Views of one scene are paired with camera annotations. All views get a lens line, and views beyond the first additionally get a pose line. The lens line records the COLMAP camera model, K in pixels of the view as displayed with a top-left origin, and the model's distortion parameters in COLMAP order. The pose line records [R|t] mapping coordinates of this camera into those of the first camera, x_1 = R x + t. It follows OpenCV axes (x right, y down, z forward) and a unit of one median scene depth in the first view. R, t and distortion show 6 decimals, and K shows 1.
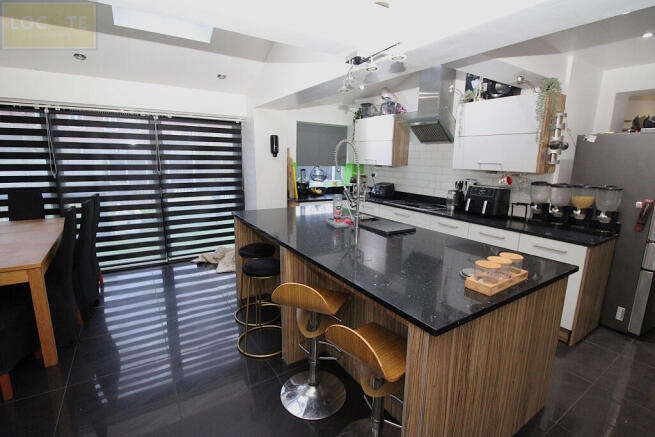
lens RADIAL K [[305.2, 0, 327.5], [0, 305.2, 218.5], [0, 0, 1]] dist [0.000592, -0.012102]
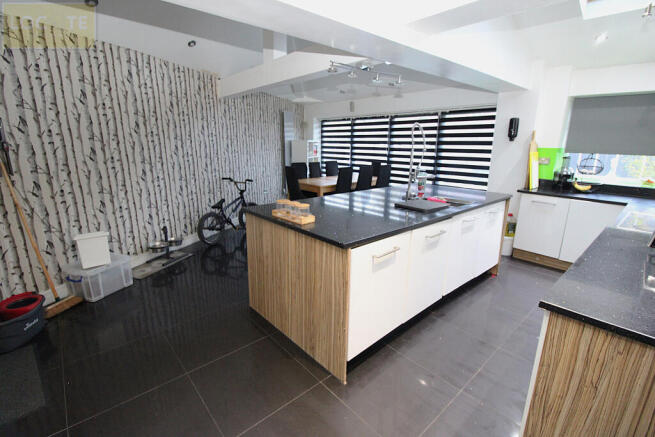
lens RADIAL K [[305.2, 0, 327.5], [0, 305.2, 218.5], [0, 0, 1]] dist [0.000592, -0.012102]
pose [[0.155032, 0.220916, -0.962892, 0.707696], [-0.190029, 0.963143, 0.190378, -0.045075], [0.969461, 0.153462, 0.191299, 0.311631]]
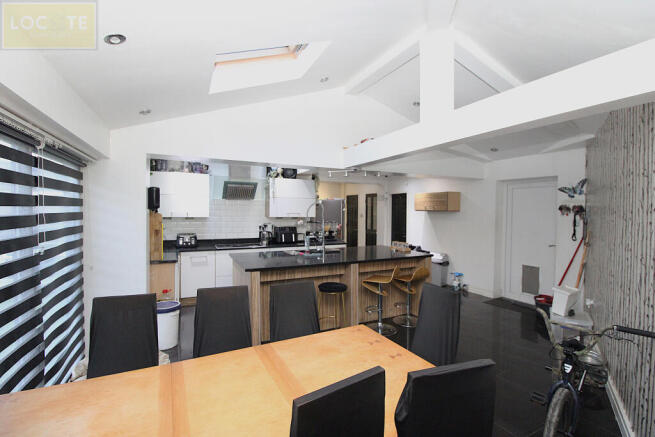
lens RADIAL K [[305.2, 0, 327.5], [0, 305.2, 218.5], [0, 0, 1]] dist [0.000592, -0.012102]
pose [[0.126969, -0.048899, 0.990701, -0.904792], [0.194018, 0.980716, 0.023541, -0.109080], [-0.972747, 0.189224, 0.134008, 0.409251]]
